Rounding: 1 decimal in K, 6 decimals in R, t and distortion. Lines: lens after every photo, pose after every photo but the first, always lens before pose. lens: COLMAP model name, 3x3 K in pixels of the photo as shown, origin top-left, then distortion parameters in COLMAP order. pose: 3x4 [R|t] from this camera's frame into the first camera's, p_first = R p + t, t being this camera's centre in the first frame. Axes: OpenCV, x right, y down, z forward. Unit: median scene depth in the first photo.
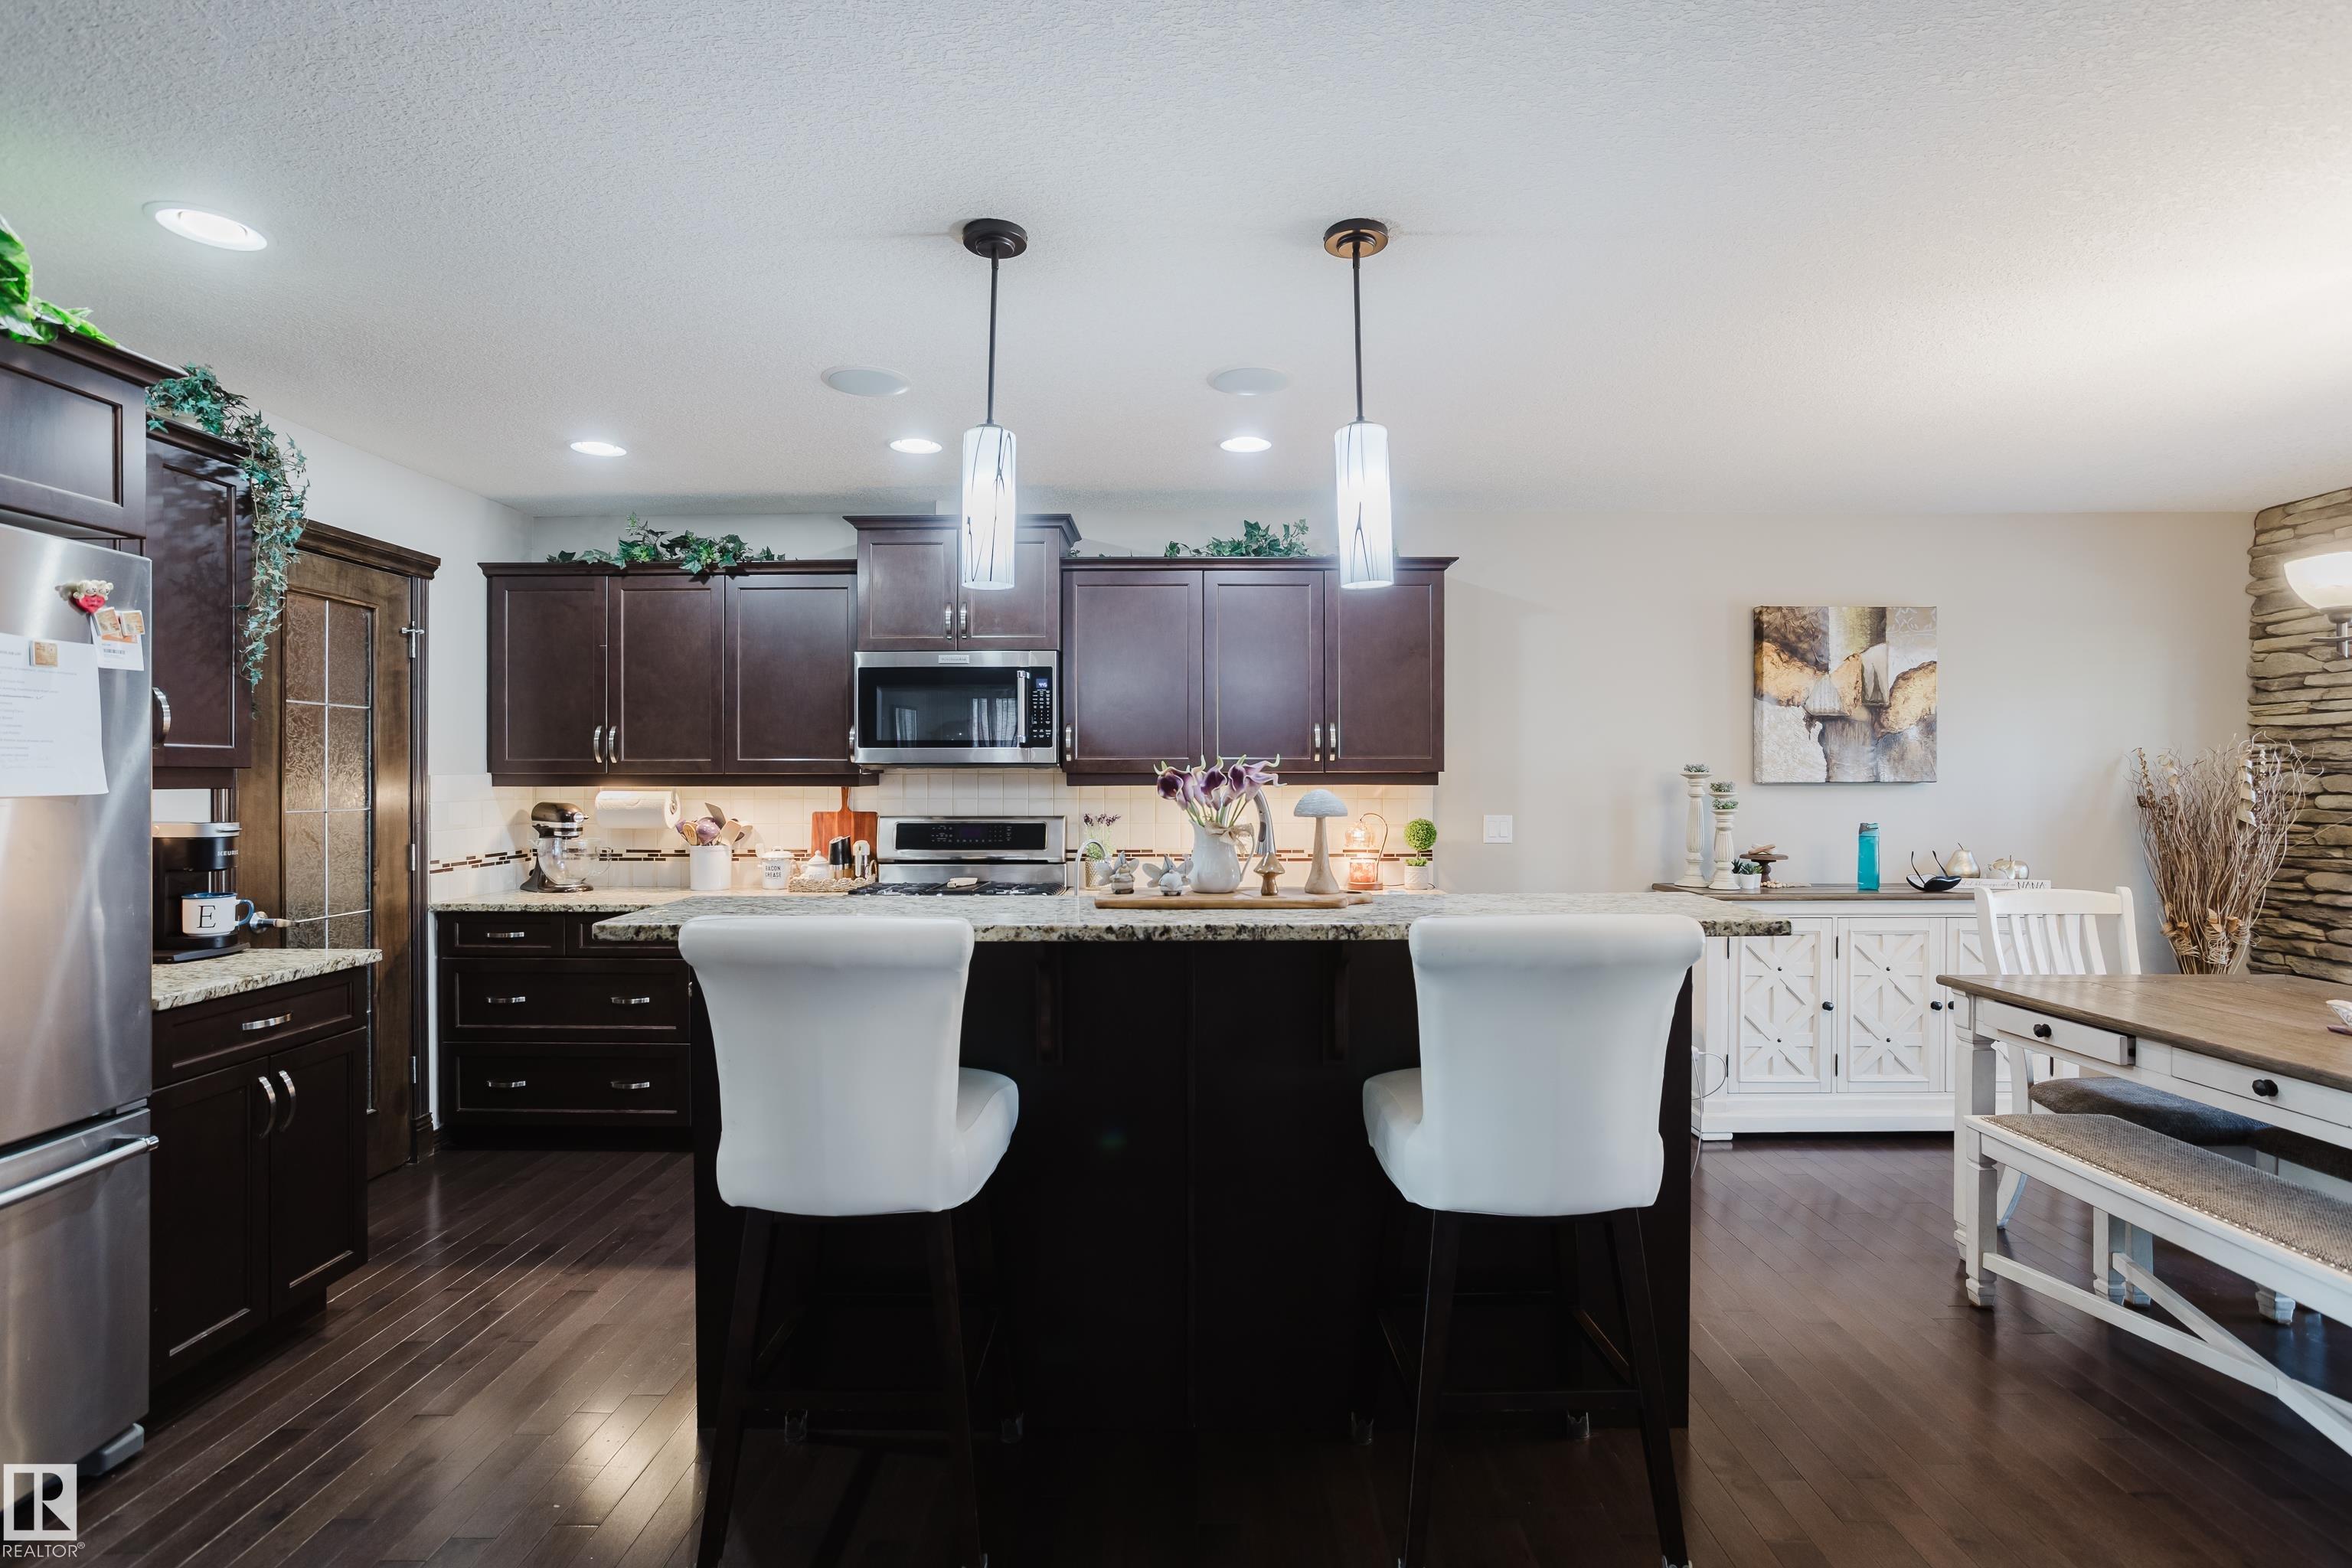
lens RADIAL K [[1137.3, 0, 1169.2], [0, 1137.3, 776.2], [0, 0, 1]] dist [-0.033421, 0.020364]
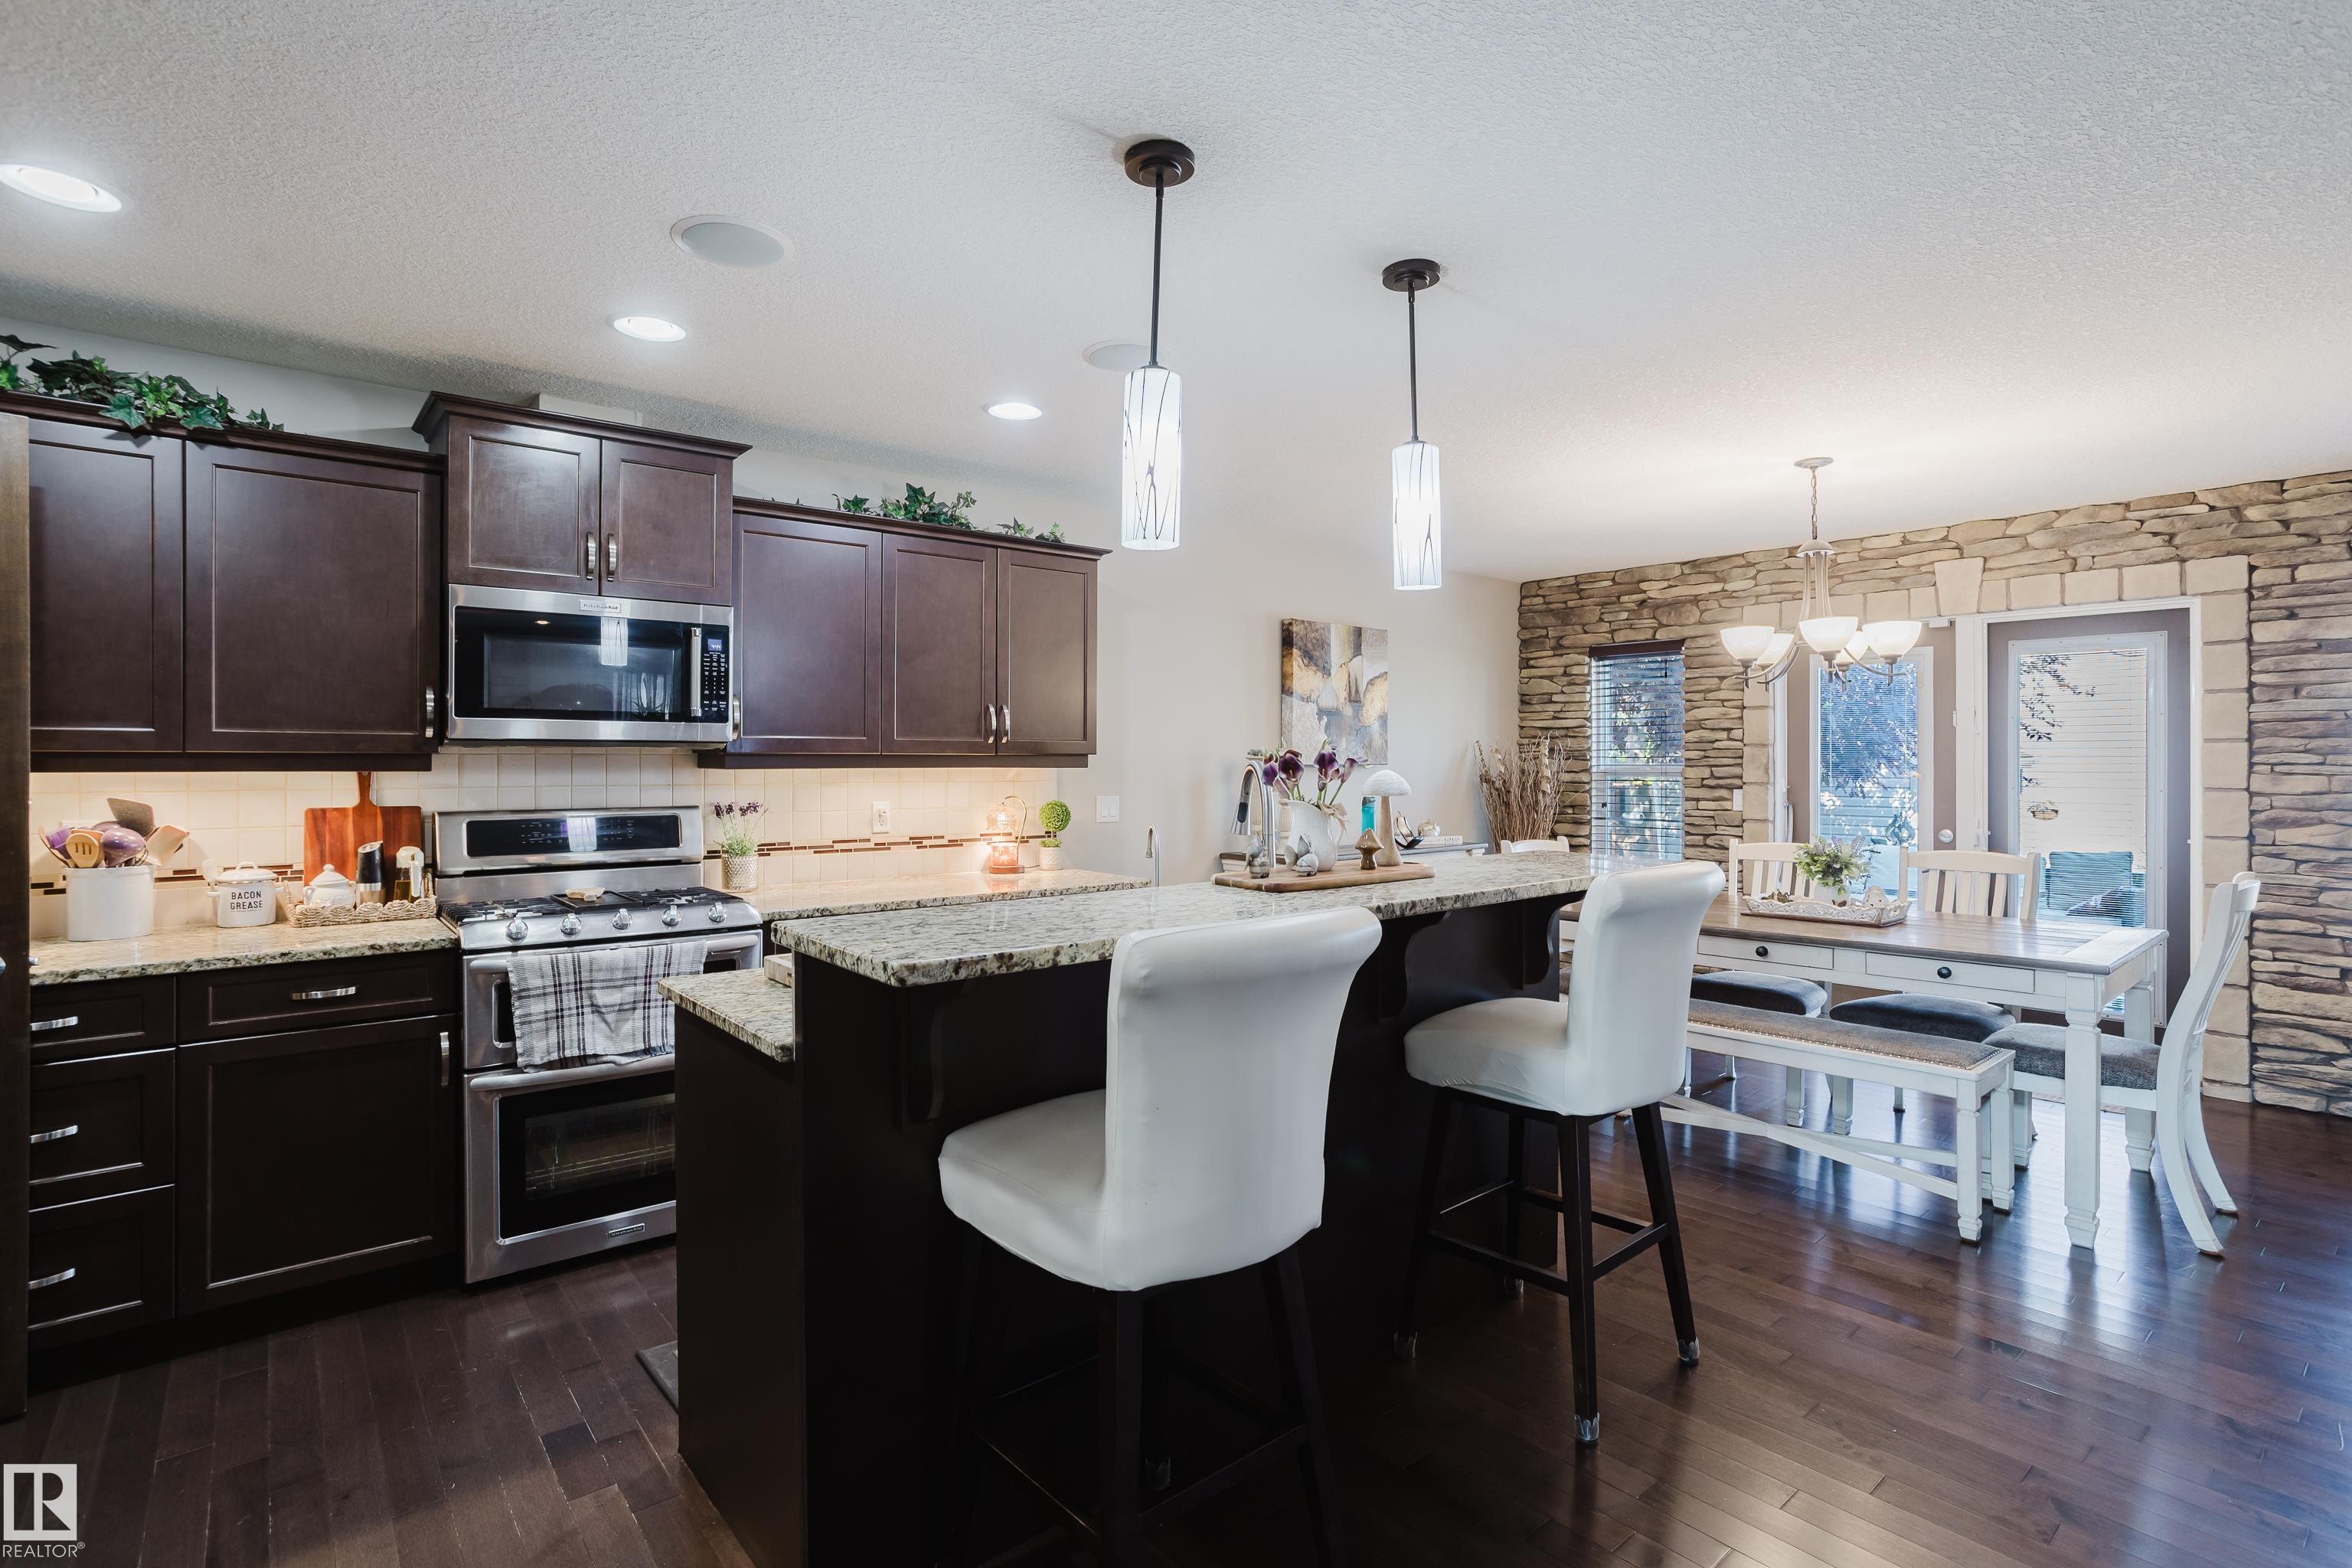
lens RADIAL K [[1137.3, 0, 1181.2], [0, 1137.3, 748.3], [0, 0, 1]] dist [-0.033421, 0.020364]
pose [[0.759192, 0.008681, 0.650809, -0.379653], [-0.002004, 0.999937, -0.011000, 0.001746], [-0.650863, 0.007047, 0.759162, 0.157778]]
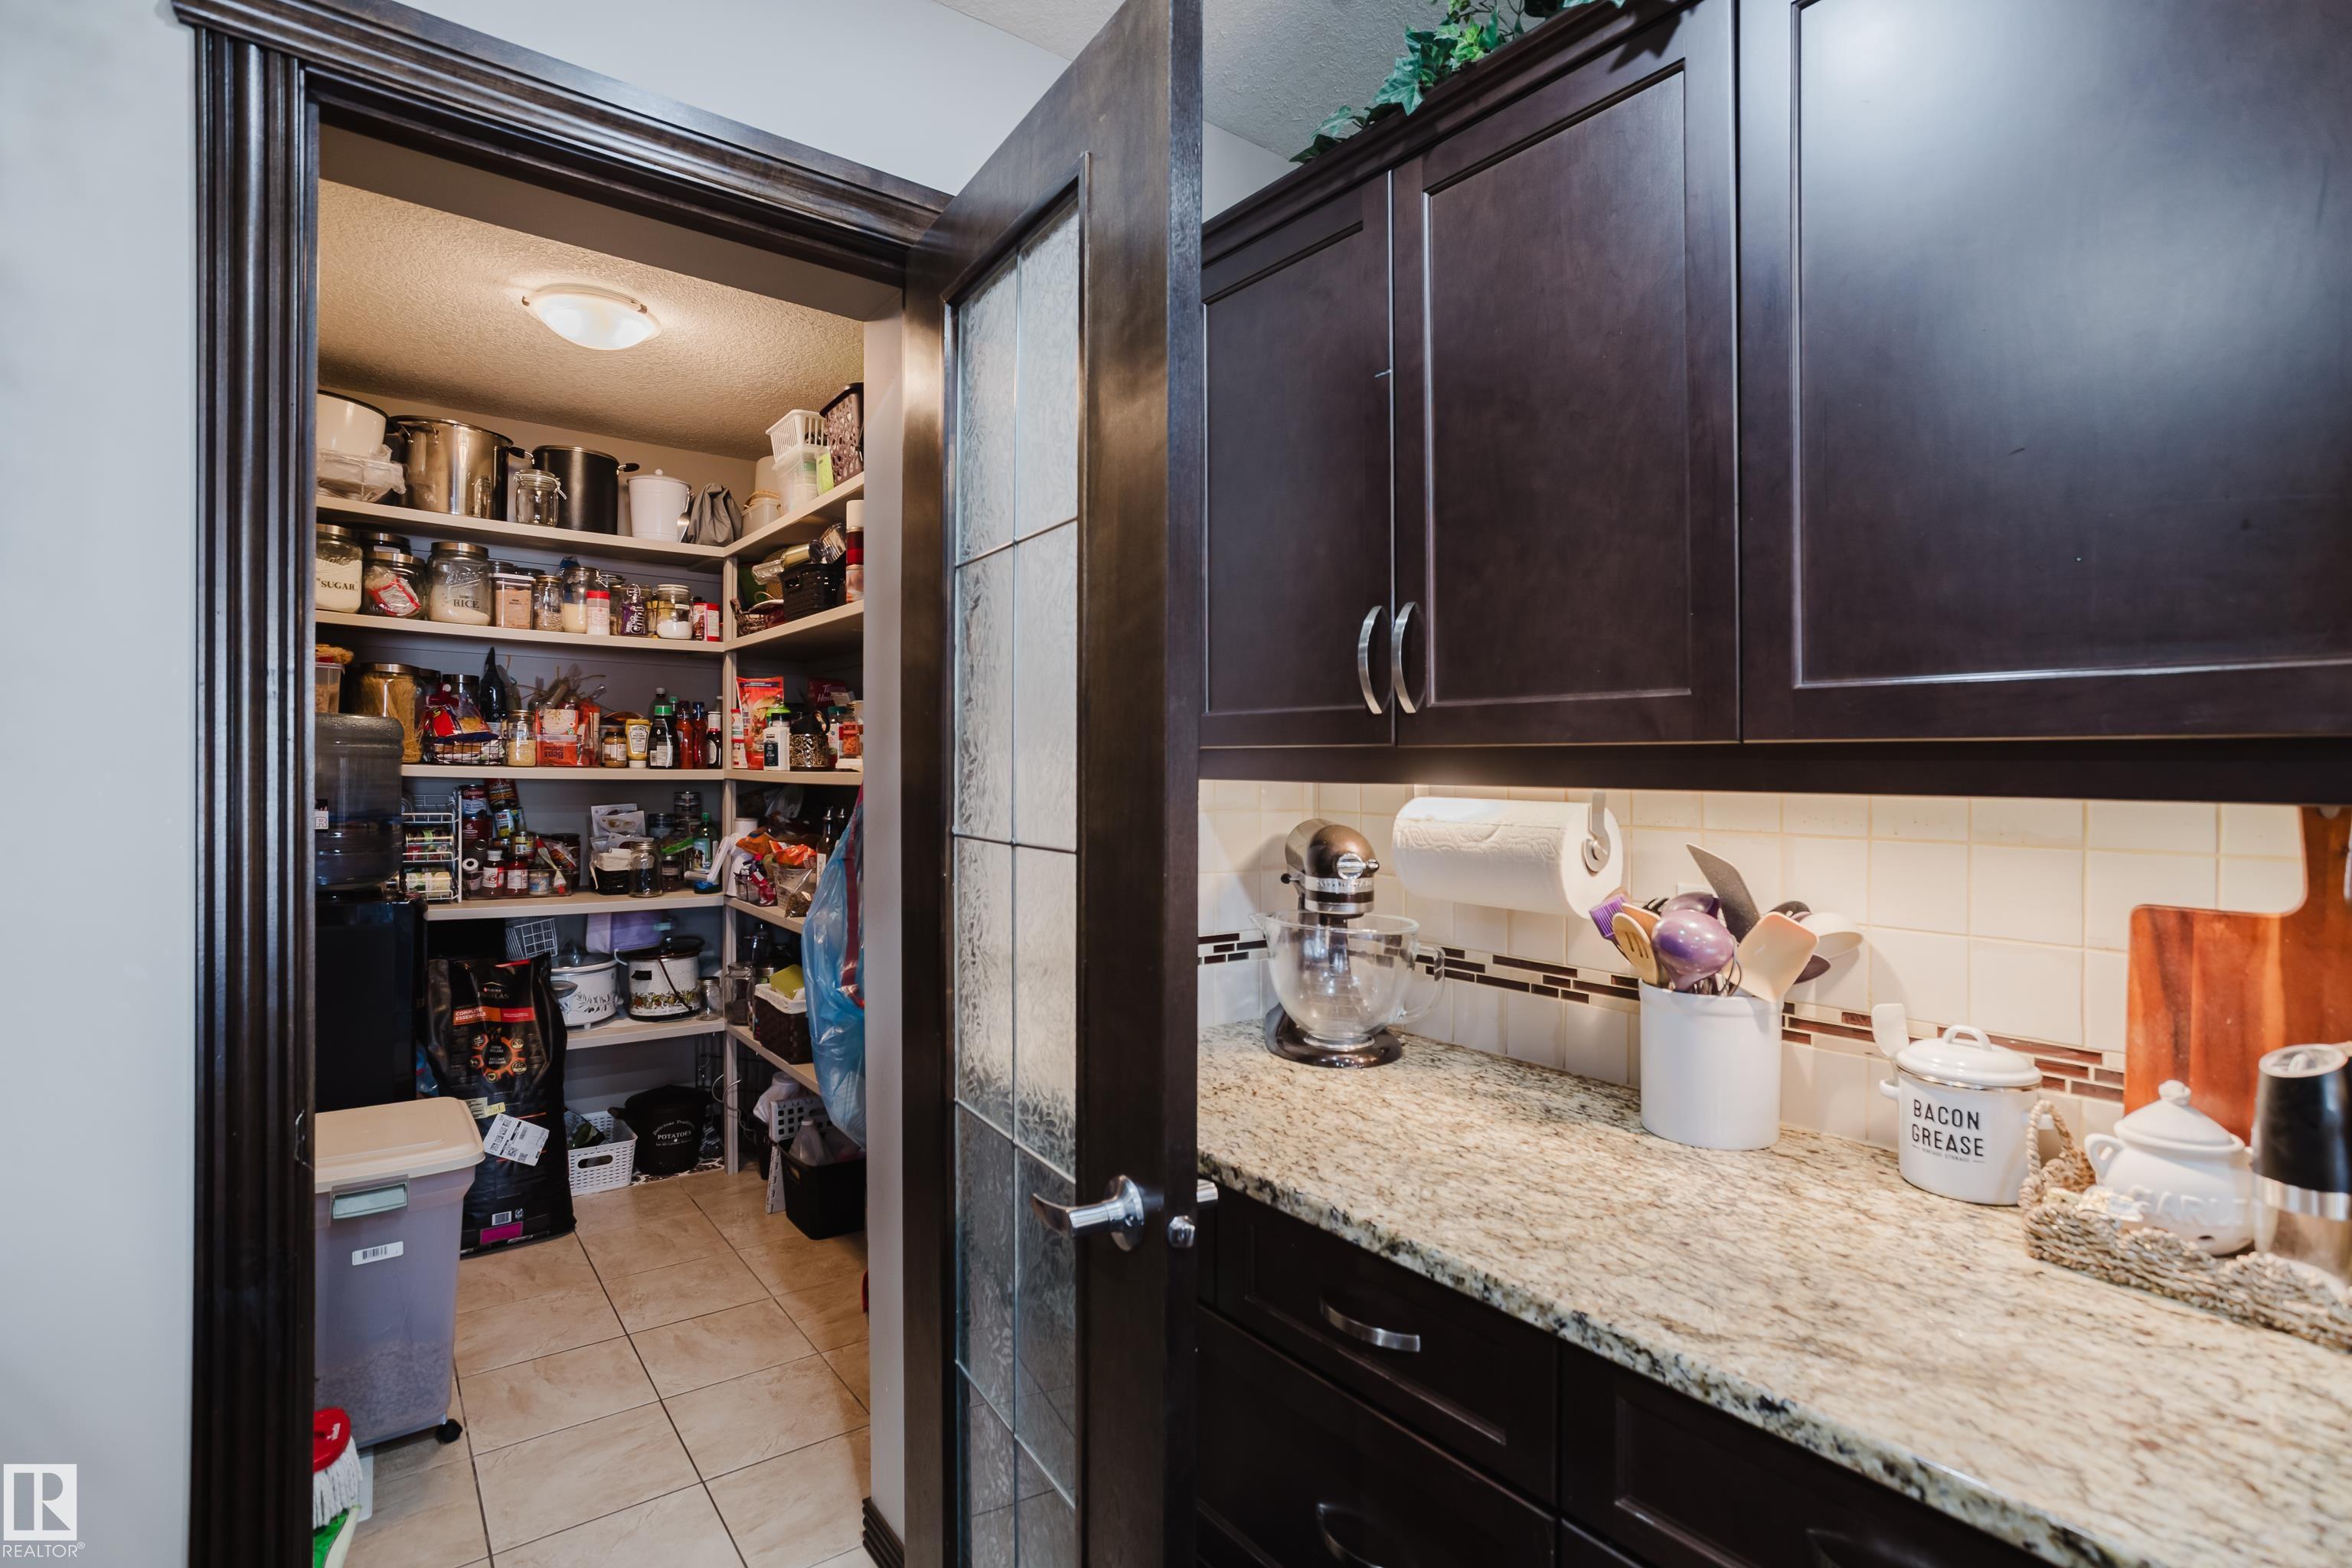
lens RADIAL K [[1137.3, 0, 1175.5], [0, 1137.3, 766.5], [0, 0, 1]] dist [-0.033421, 0.020364]
pose [[0.615470, 0.005730, -0.788140, -0.269601], [-0.013562, 0.999903, -0.003321, 0.005760], [0.788044, 0.012732, 0.615487, 0.738882]]
